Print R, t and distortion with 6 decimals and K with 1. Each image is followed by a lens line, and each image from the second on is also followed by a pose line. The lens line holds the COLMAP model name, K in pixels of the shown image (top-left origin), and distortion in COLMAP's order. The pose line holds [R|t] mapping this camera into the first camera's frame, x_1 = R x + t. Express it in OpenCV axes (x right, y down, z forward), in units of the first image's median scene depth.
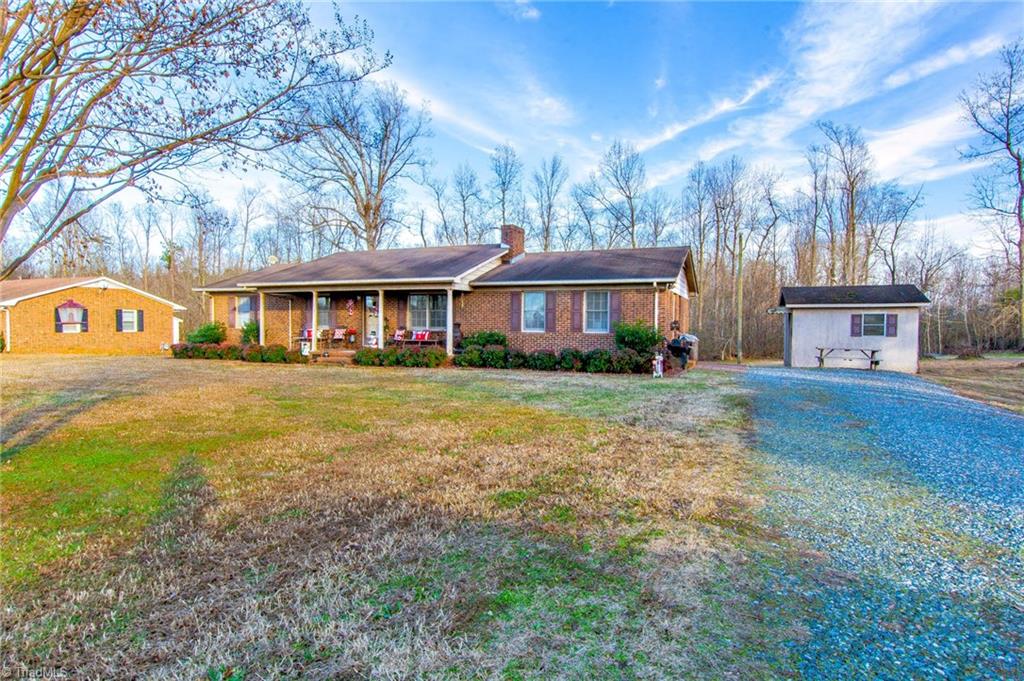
lens RADIAL K [[571.5, 0, 507.0], [0, 571.5, 350.6], [0, 0, 1]] dist [-0.002315, -0.000029]
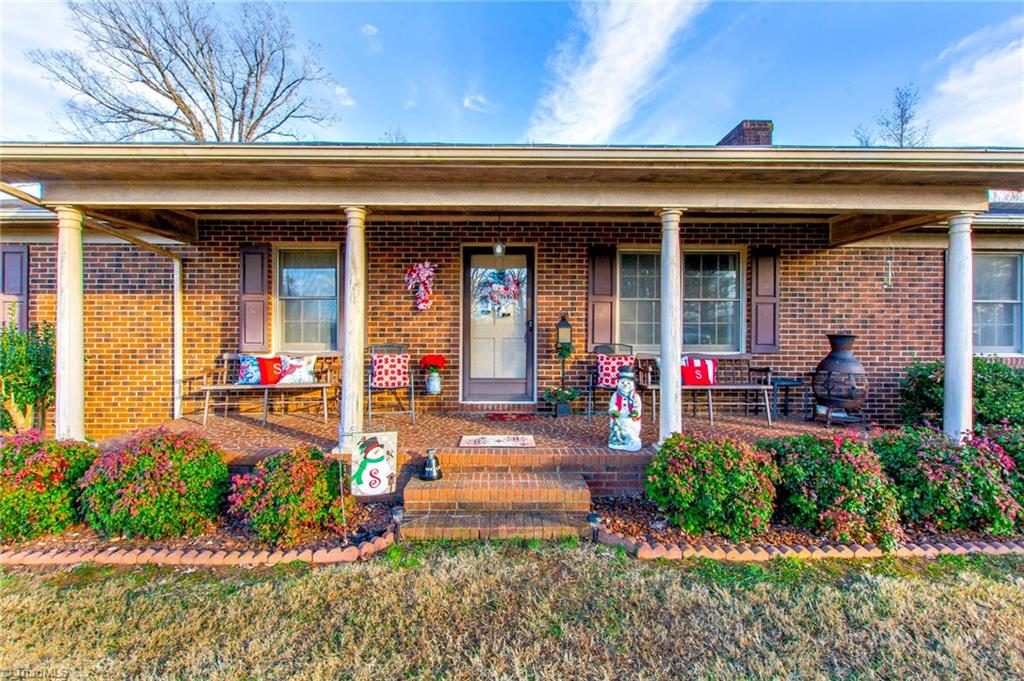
lens RADIAL K [[462.7, 0, 510.0], [0, 462.7, 327.0], [0, 0, 1]] dist [0.001889, 0.000123]
pose [[0.913285, -0.000109, 0.407321, -0.294491], [0.023263, 0.998382, -0.051894, -0.032857], [-0.406656, 0.056869, 0.911810, 0.650263]]
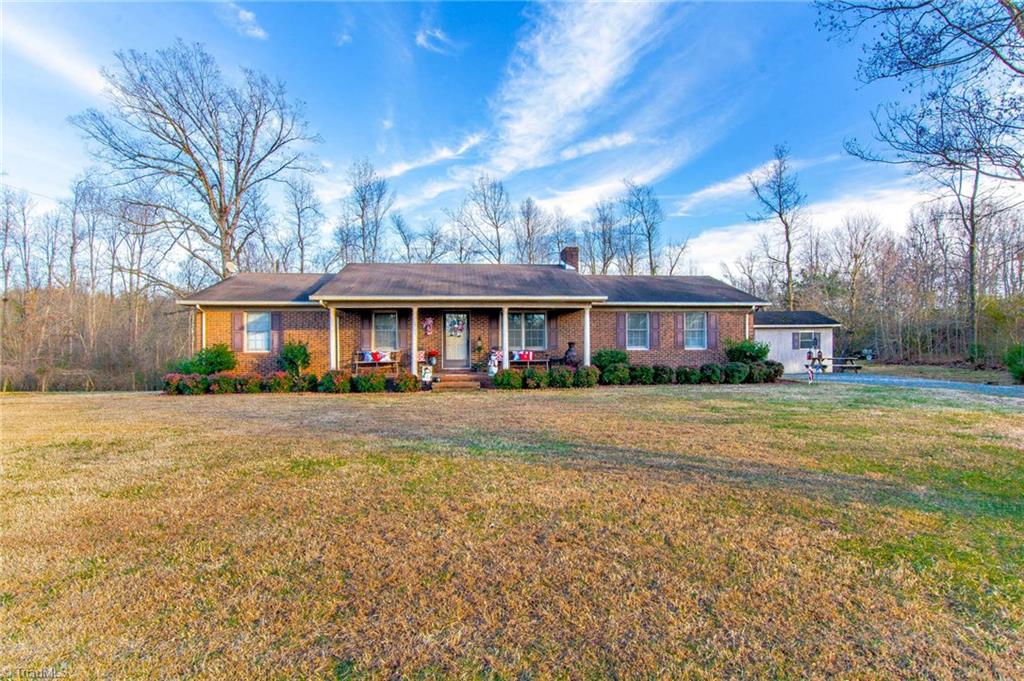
lens RADIAL K [[542.4, 0, 507.8], [0, 542.4, 334.8], [0, 0, 1]] dist [-0.000775, 0.000068]
pose [[0.885515, -0.003923, 0.464595, -0.491422], [0.034009, 0.997829, -0.056394, -0.008473], [-0.463365, 0.065739, 0.883726, 0.166456]]
